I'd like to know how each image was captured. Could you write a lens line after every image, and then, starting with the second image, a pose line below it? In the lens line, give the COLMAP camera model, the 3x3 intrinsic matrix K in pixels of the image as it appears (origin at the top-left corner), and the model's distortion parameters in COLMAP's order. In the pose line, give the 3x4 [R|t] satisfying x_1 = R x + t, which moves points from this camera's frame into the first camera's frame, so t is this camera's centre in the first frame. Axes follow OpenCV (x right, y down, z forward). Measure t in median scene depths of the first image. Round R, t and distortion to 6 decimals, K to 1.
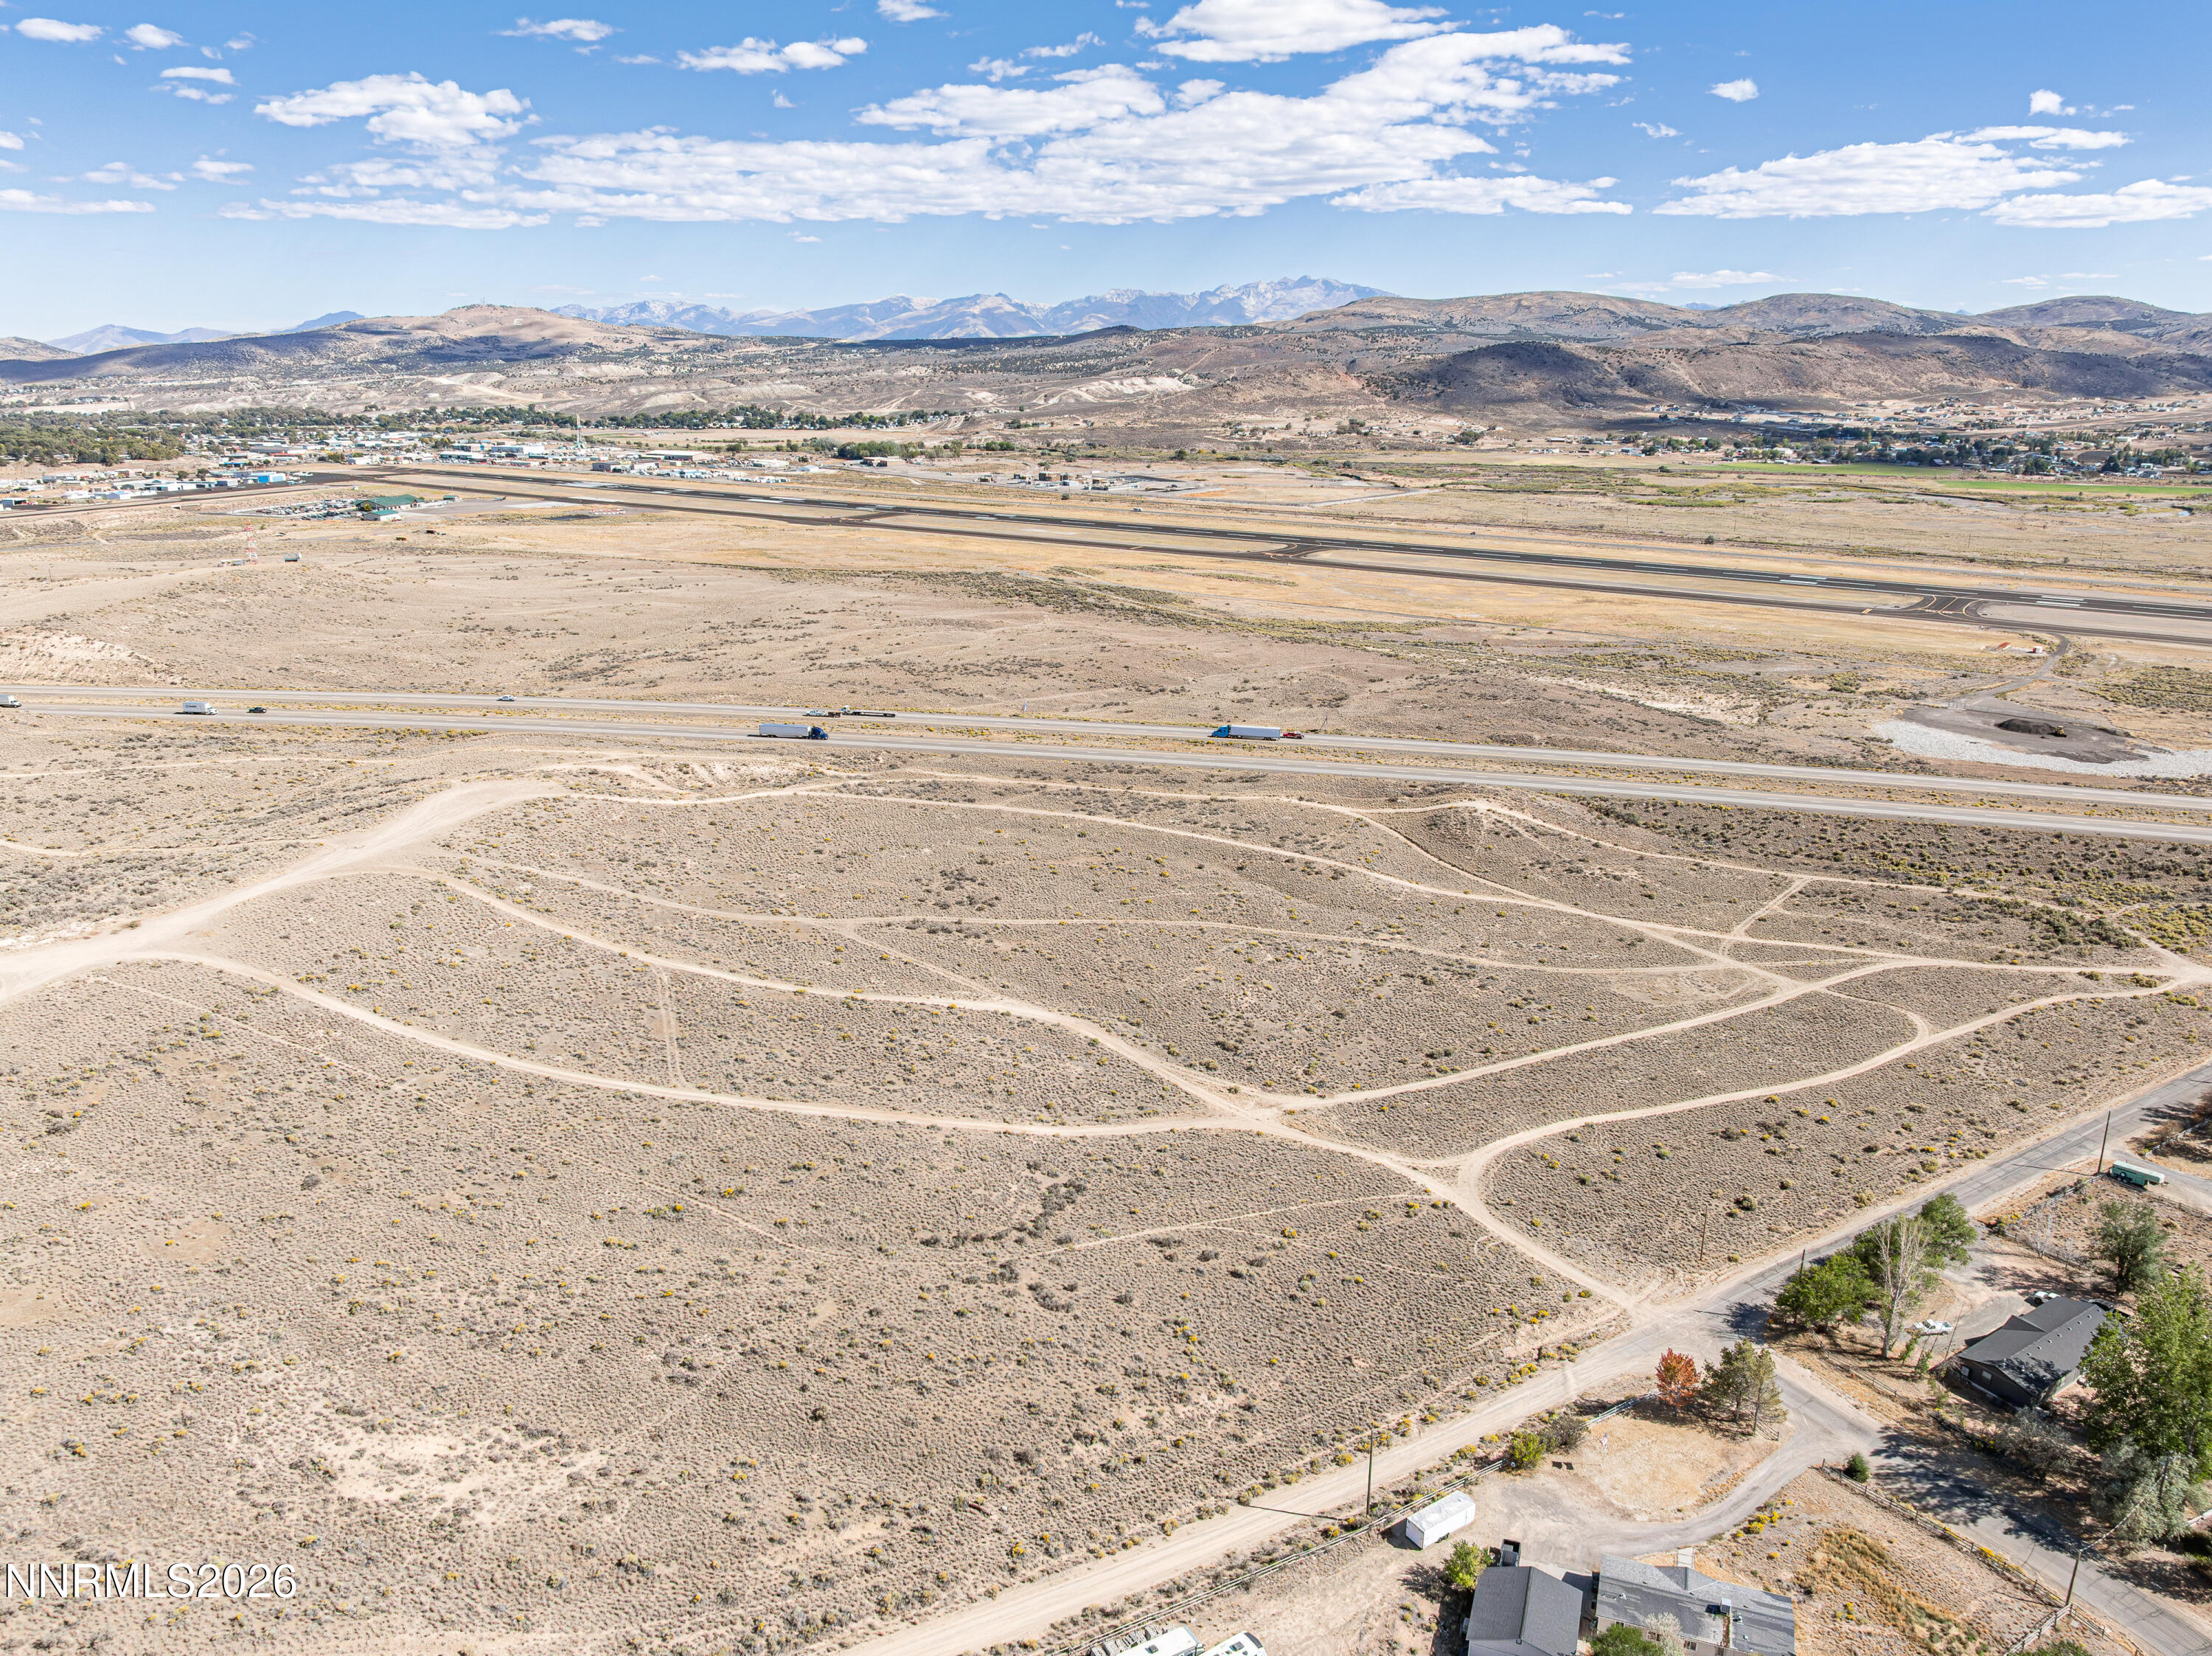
lens RADIAL K [[1553.5, 0, 1113.6], [0, 1553.5, 810.9], [0, 0, 1]] dist [-0.048933, 0.016790]
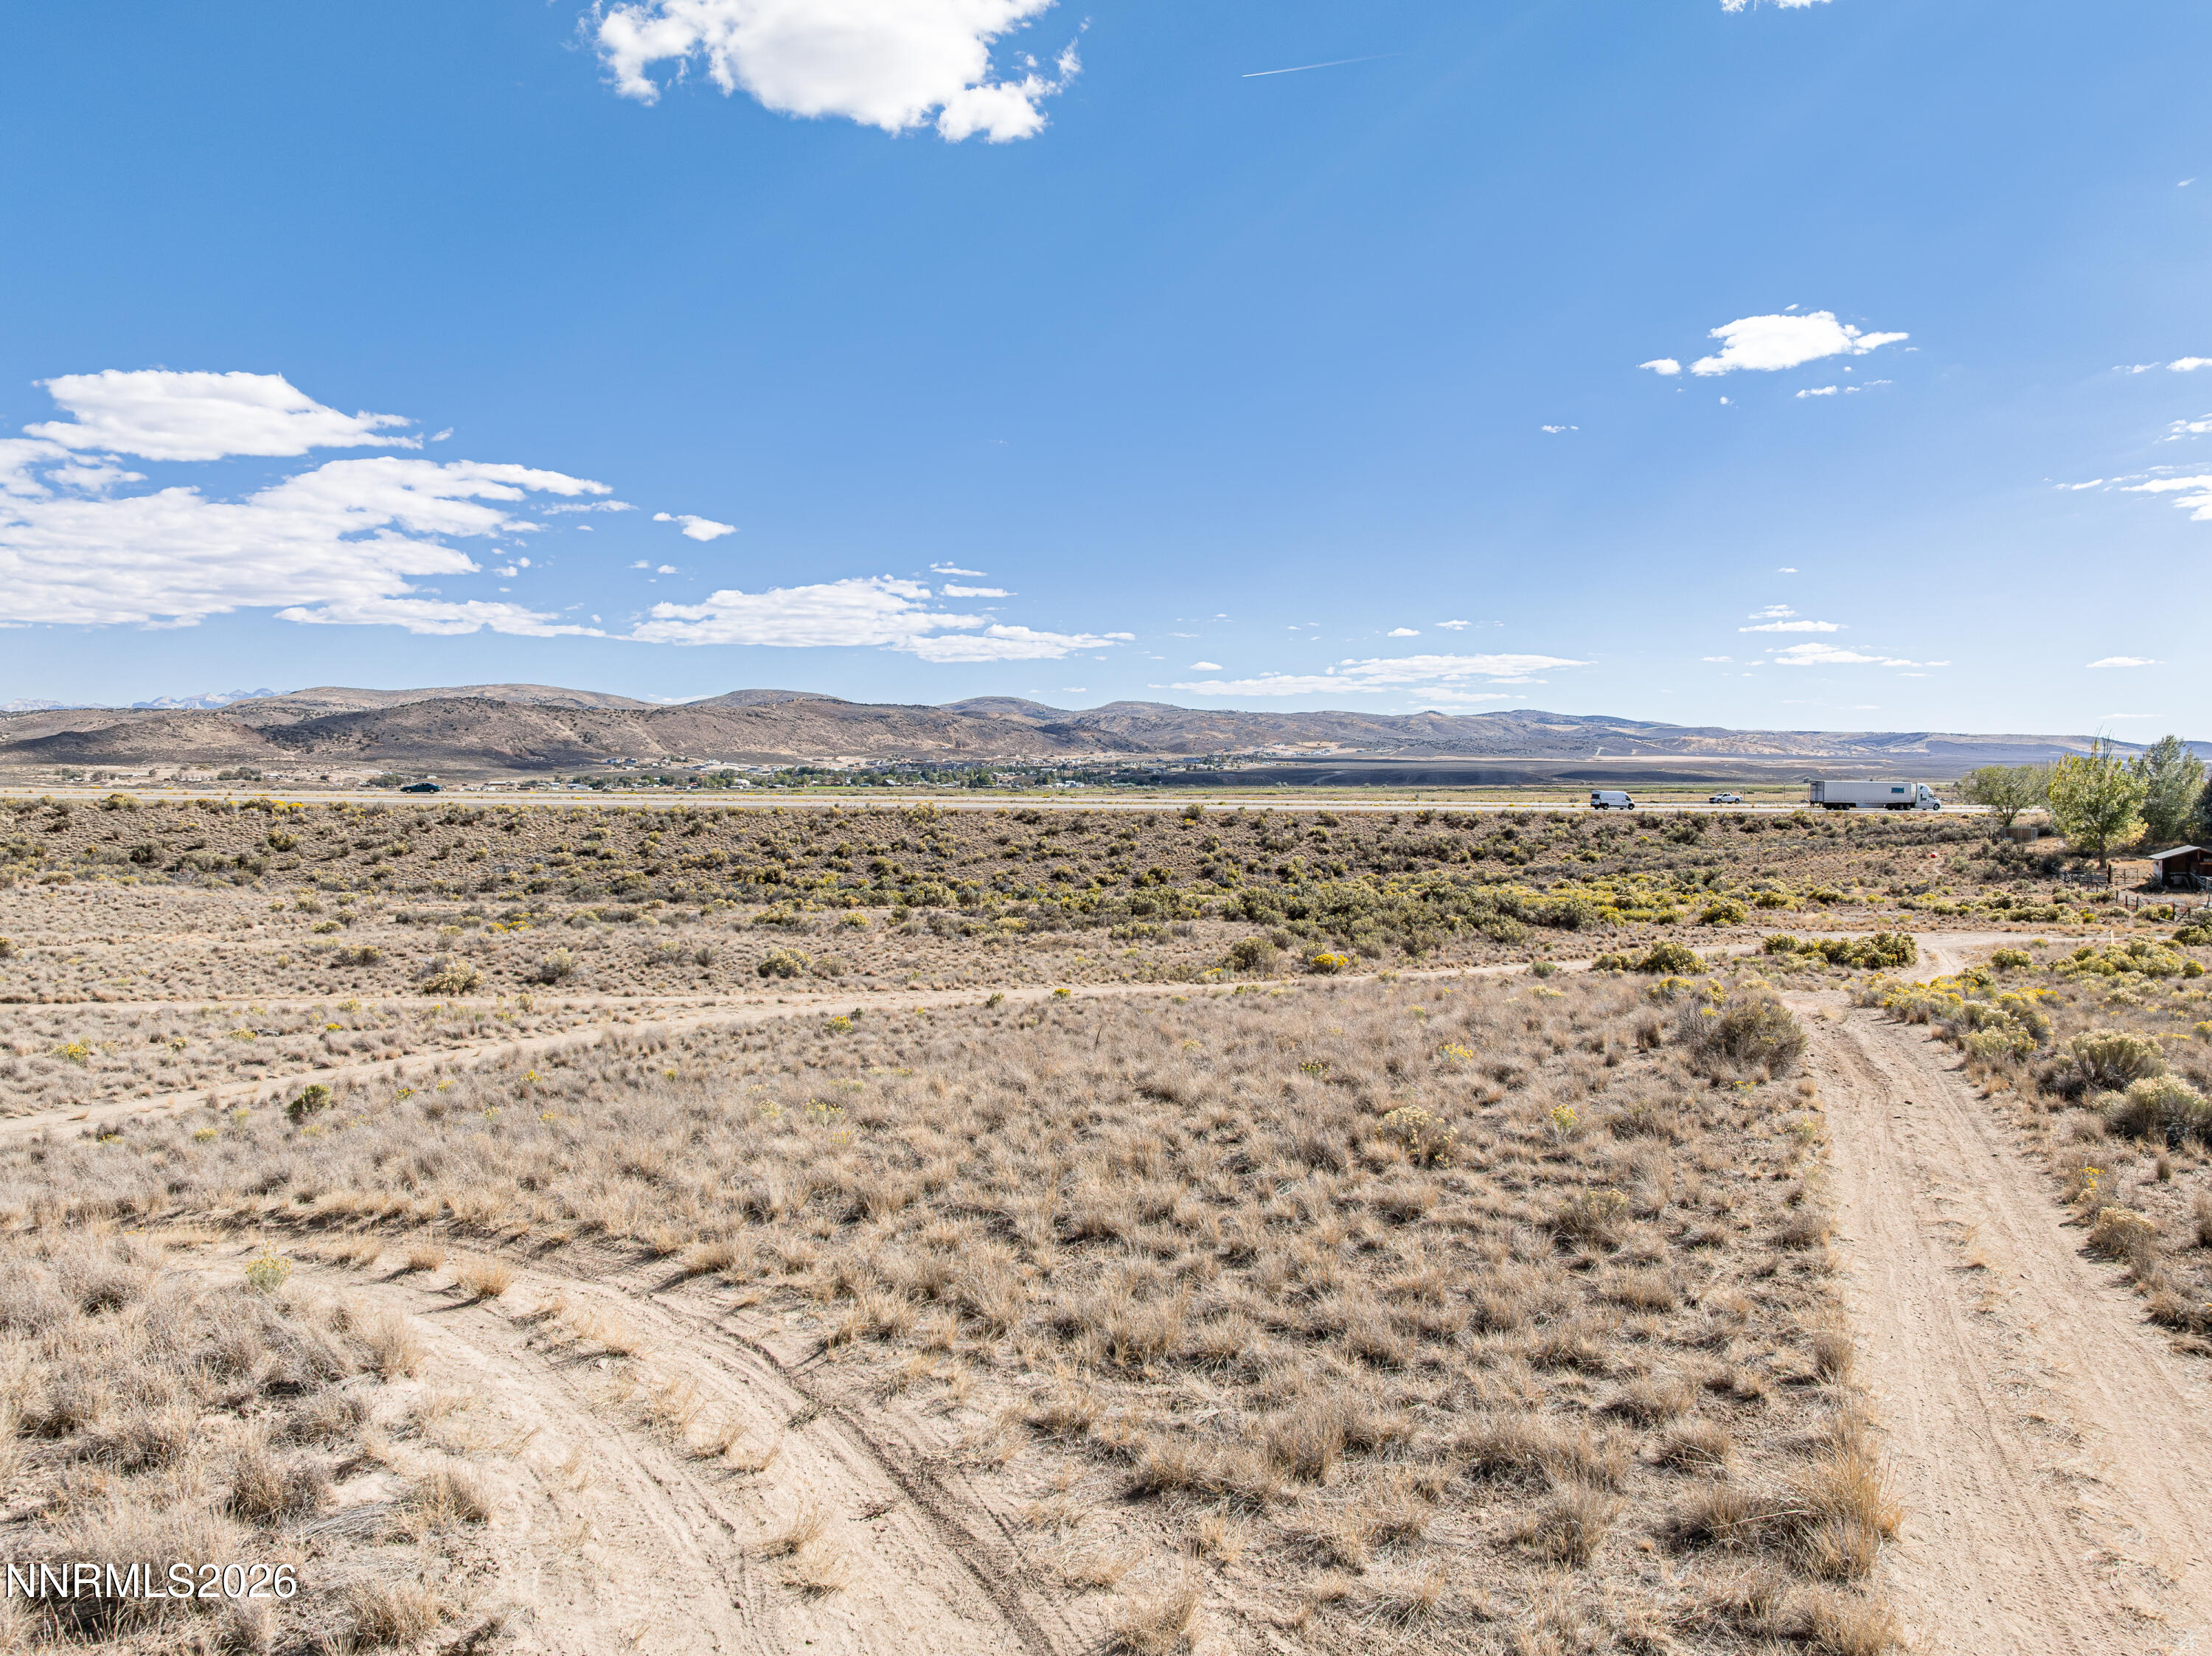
lens RADIAL K [[1553.5, 0, 1106.8], [0, 1553.5, 827.3], [0, 0, 1]] dist [-0.048933, 0.016790]
pose [[0.815140, -0.022802, 0.578815, 0.202482], [0.166011, 0.966507, -0.195716, 0.052031], [-0.554966, 0.255625, 0.791624, 0.382534]]
